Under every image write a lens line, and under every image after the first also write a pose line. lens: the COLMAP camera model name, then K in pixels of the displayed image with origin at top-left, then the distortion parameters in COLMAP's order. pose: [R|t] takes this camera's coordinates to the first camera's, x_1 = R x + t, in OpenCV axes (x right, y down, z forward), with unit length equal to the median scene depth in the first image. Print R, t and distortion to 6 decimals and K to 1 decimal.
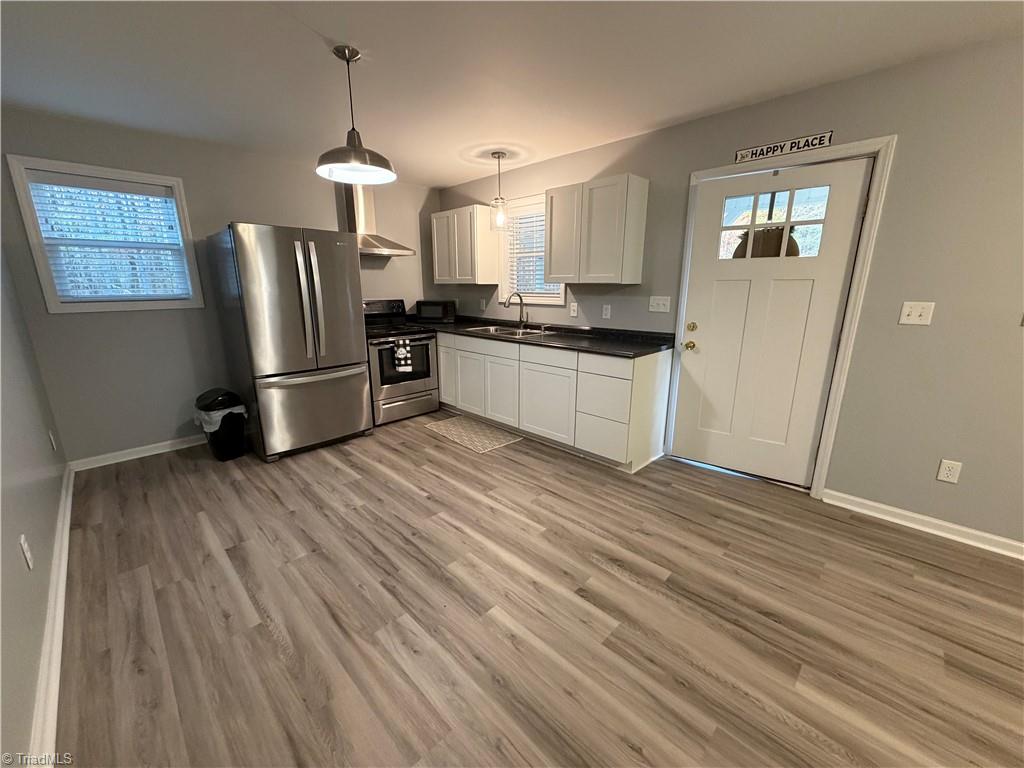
lens RADIAL K [[407.4, 0, 509.1], [0, 407.4, 385.7], [0, 0, 1]] dist [0.000024, -0.000108]
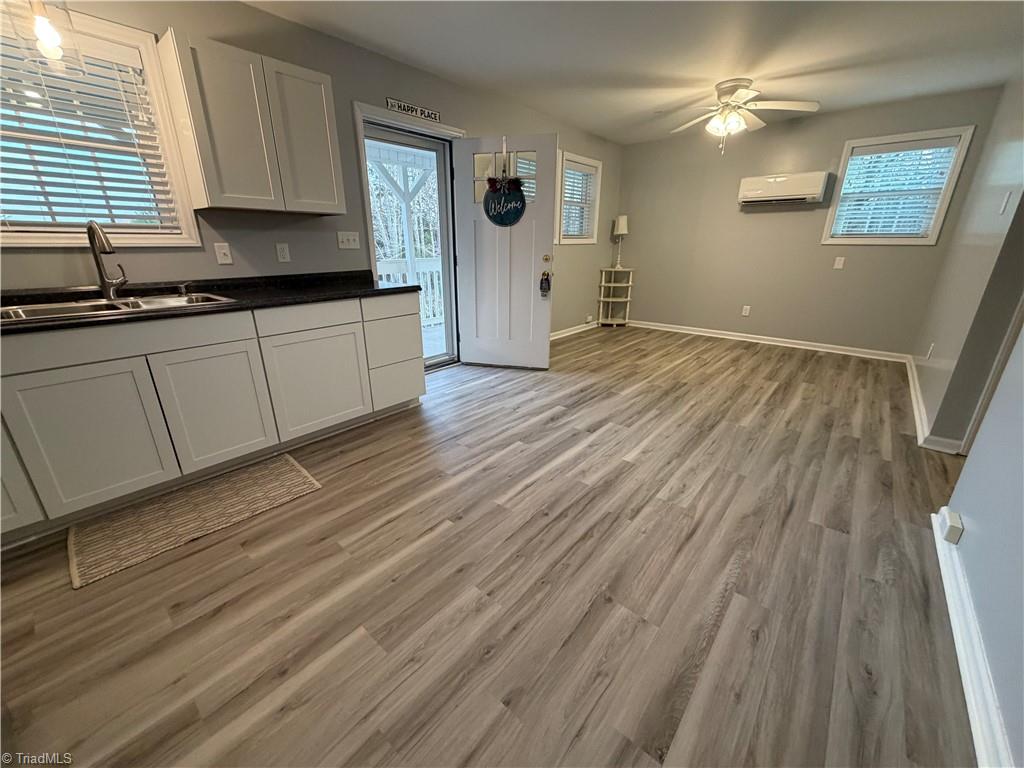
lens RADIAL K [[407.4, 0, 509.1], [0, 407.4, 385.7], [0, 0, 1]] dist [0.000024, -0.000108]
pose [[-0.073456, -0.330873, 0.940812, -0.900639], [0.239016, 0.910027, 0.338708, -0.169391], [-0.968233, 0.249749, 0.012237, 0.973600]]
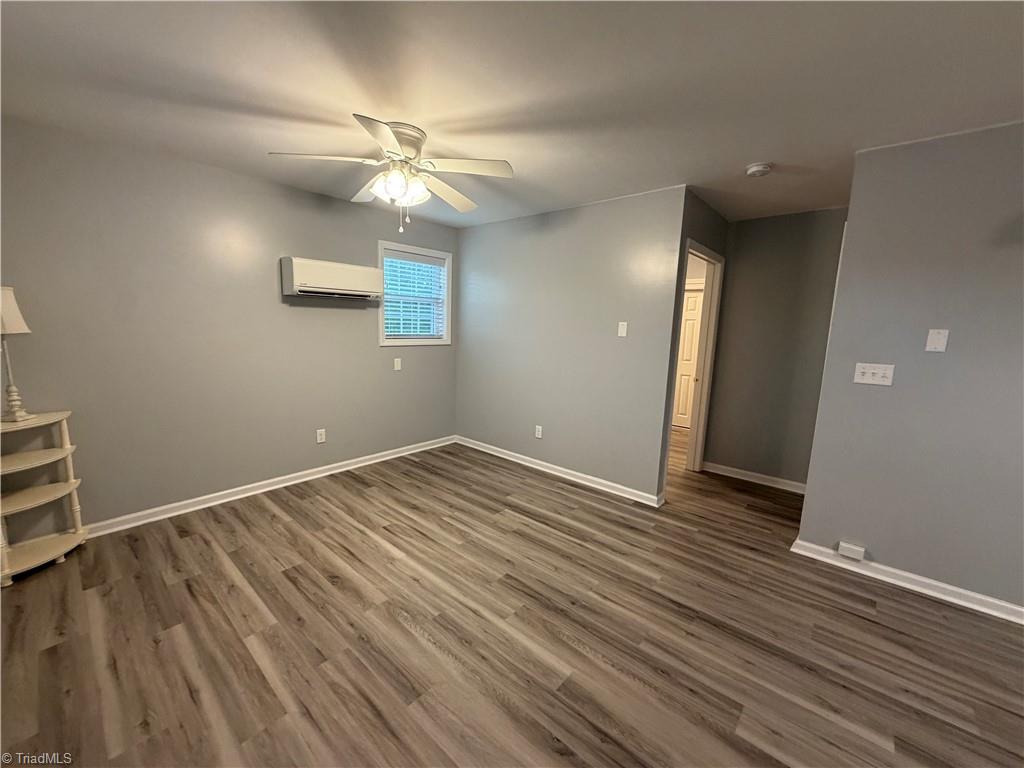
lens RADIAL K [[407.4, 0, 509.1], [0, 407.4, 385.7], [0, 0, 1]] dist [0.000024, -0.000108]
pose [[-0.997387, -0.019178, -0.069647, 0.599672], [-0.044624, 0.921738, 0.385237, -0.302589], [0.056809, 0.387338, -0.920186, 1.073115]]
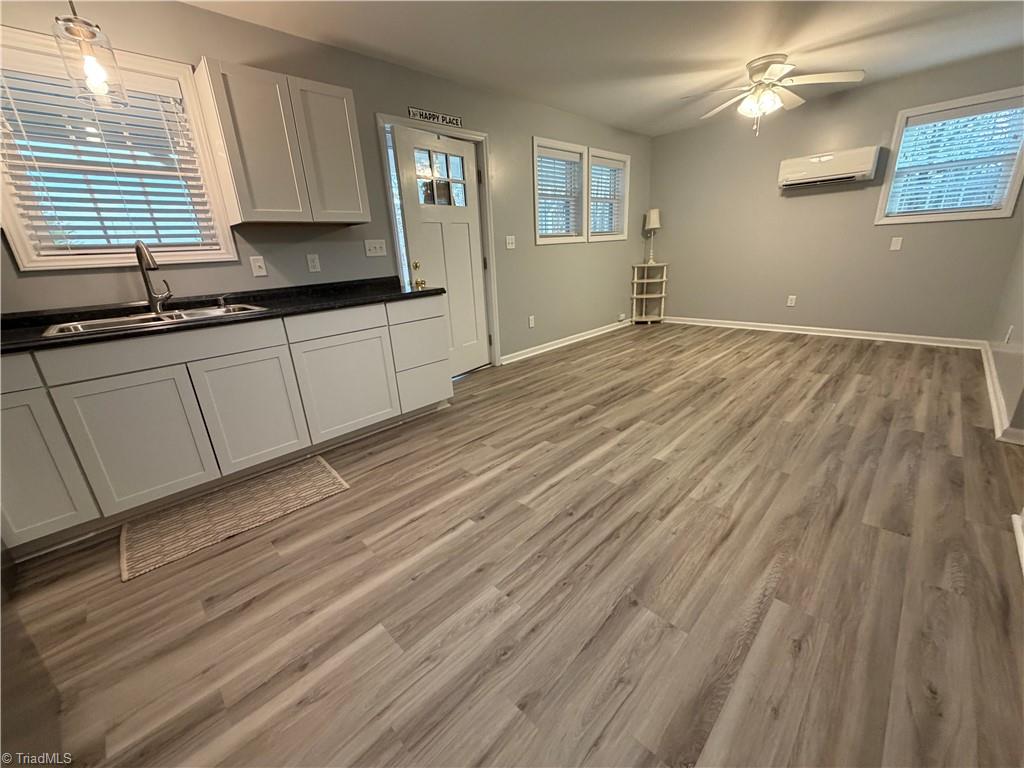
lens RADIAL K [[407.4, 0, 509.1], [0, 407.4, 385.7], [0, 0, 1]] dist [0.000024, -0.000108]
pose [[0.006232, -0.319001, 0.947734, -0.894423], [0.292975, 0.906746, 0.303278, -0.141951], [-0.956100, 0.275773, 0.099110, 0.943013]]
